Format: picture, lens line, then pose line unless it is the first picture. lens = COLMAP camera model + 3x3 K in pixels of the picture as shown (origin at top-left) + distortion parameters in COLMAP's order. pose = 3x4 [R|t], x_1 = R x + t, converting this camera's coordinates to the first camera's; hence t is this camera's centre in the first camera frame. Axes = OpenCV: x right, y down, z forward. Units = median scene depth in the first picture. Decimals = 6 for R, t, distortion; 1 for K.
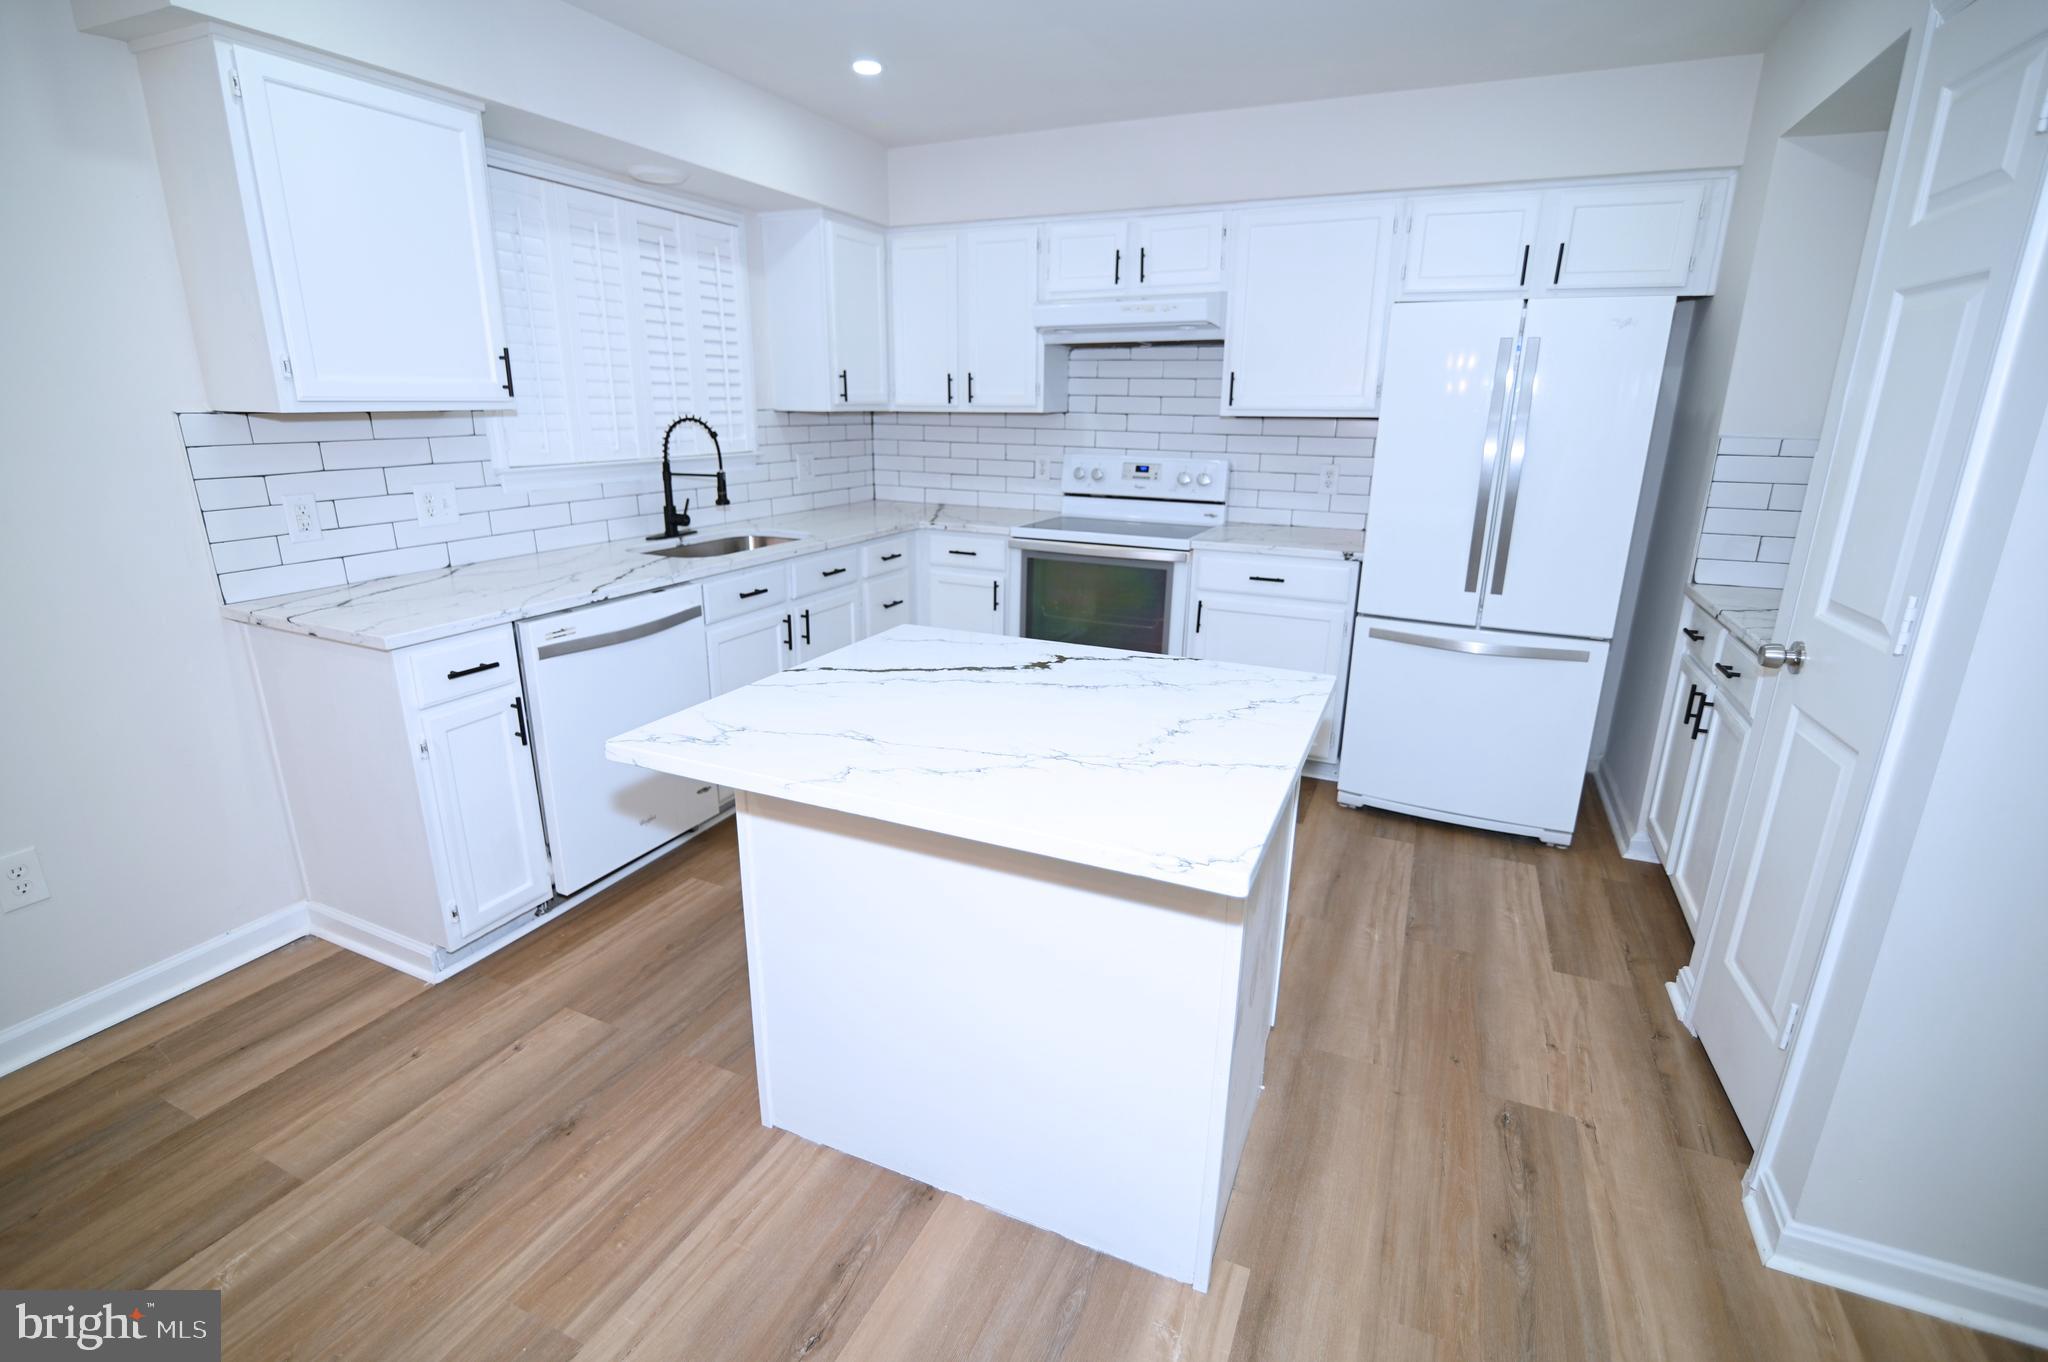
lens RADIAL K [[934.5, 0, 1018.4], [0, 934.5, 682.6], [0, 0, 1]] dist [-0.019748, 0.001093]
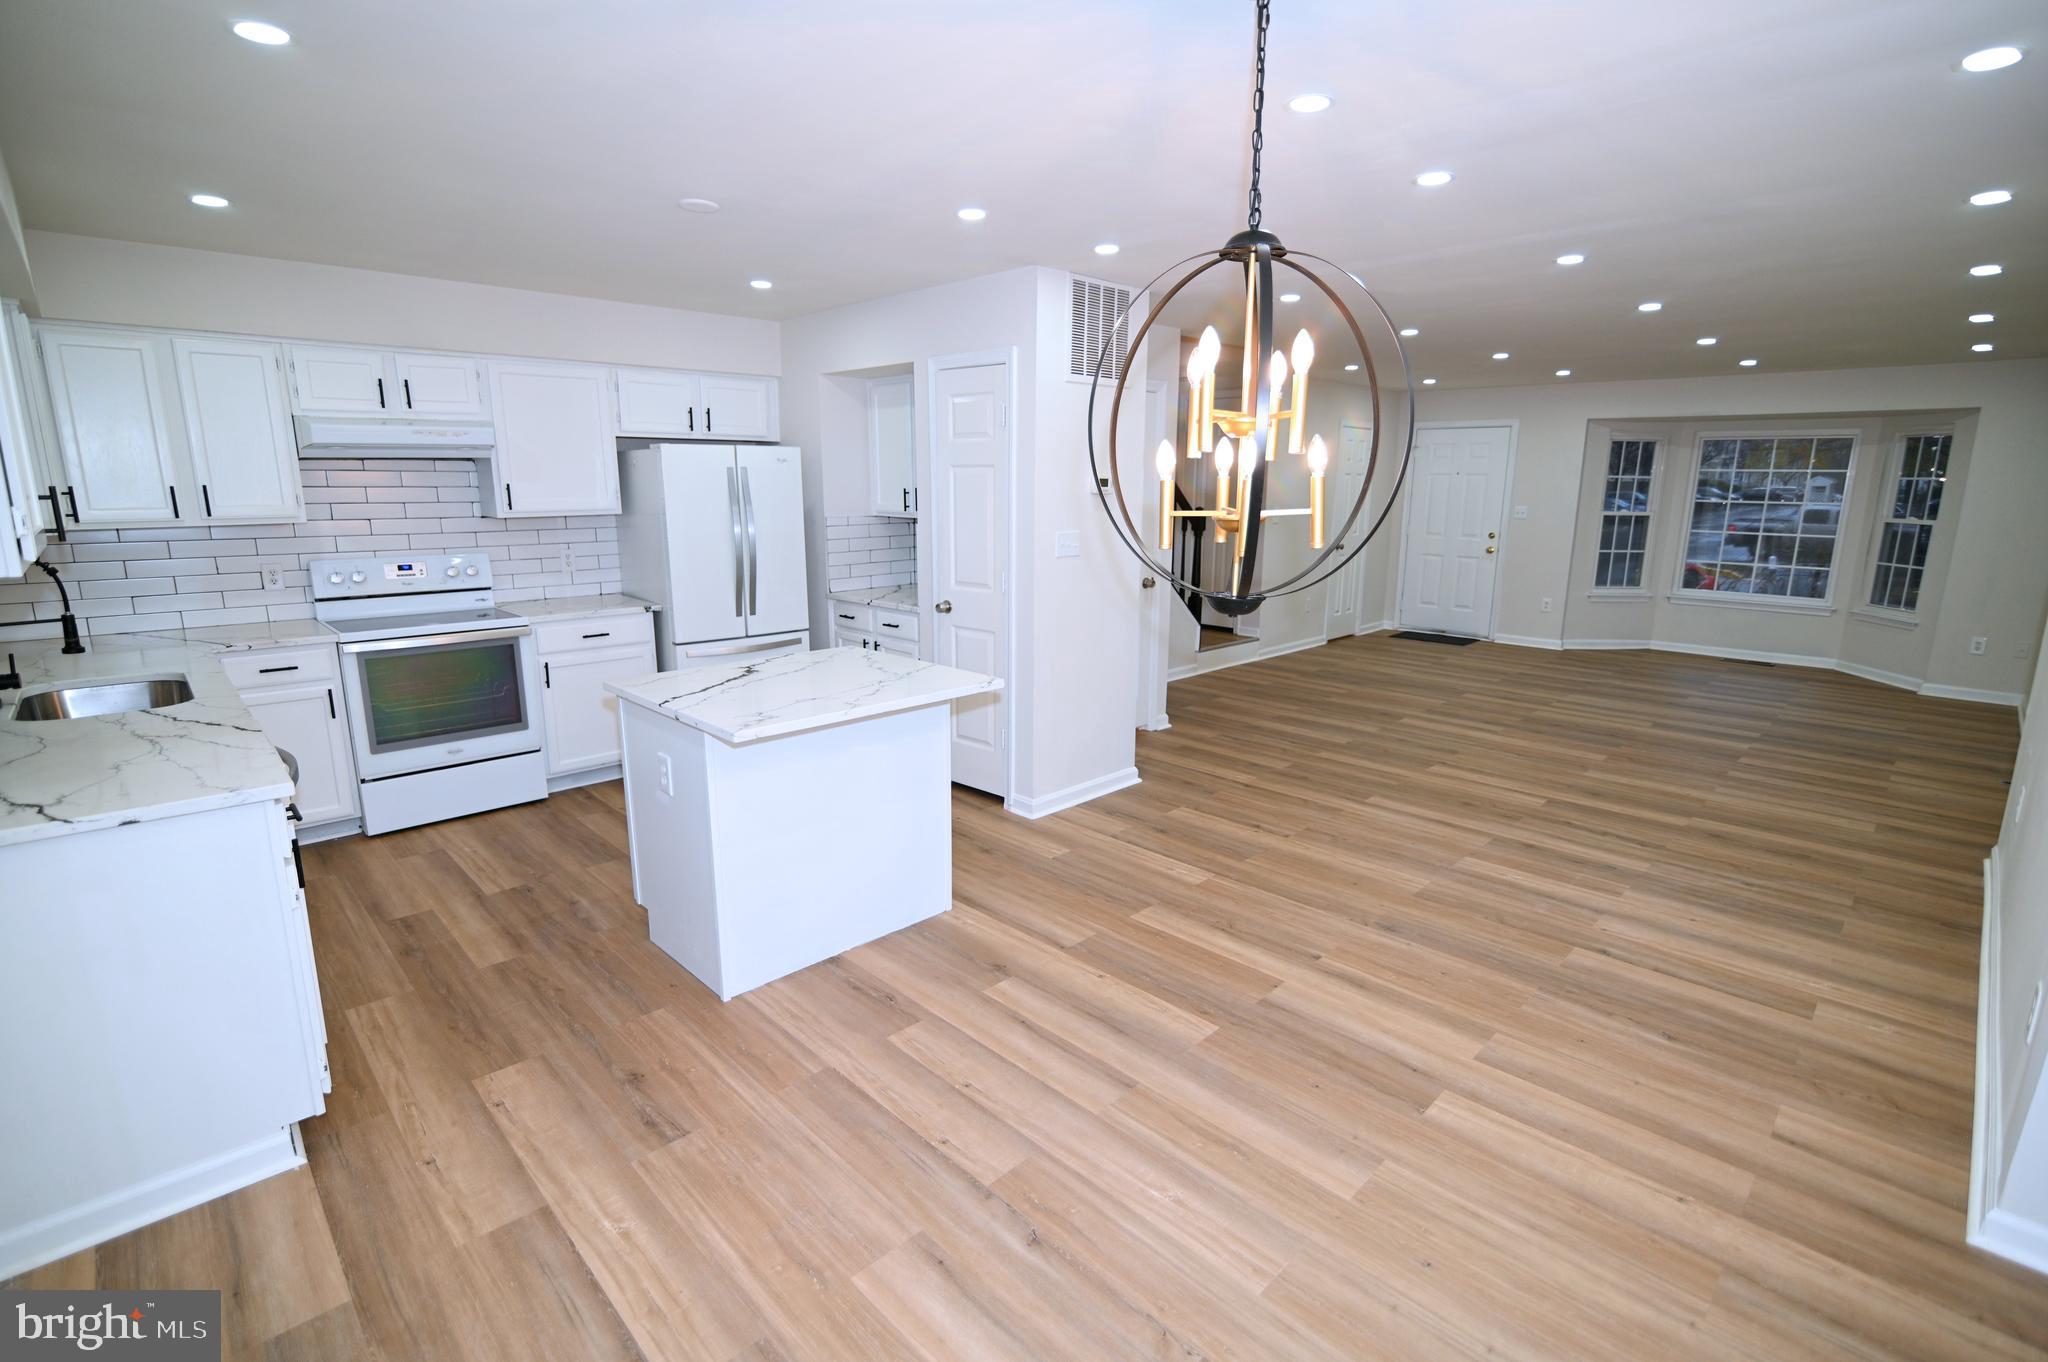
lens RADIAL K [[934.5, 0, 1023.0], [0, 934.5, 681.9], [0, 0, 1]] dist [-0.019748, 0.001093]
pose [[0.360180, -0.205284, 0.910016, -0.920065], [0.267057, 0.957352, 0.110262, -0.037223], [-0.893840, 0.203312, 0.399642, -0.090812]]
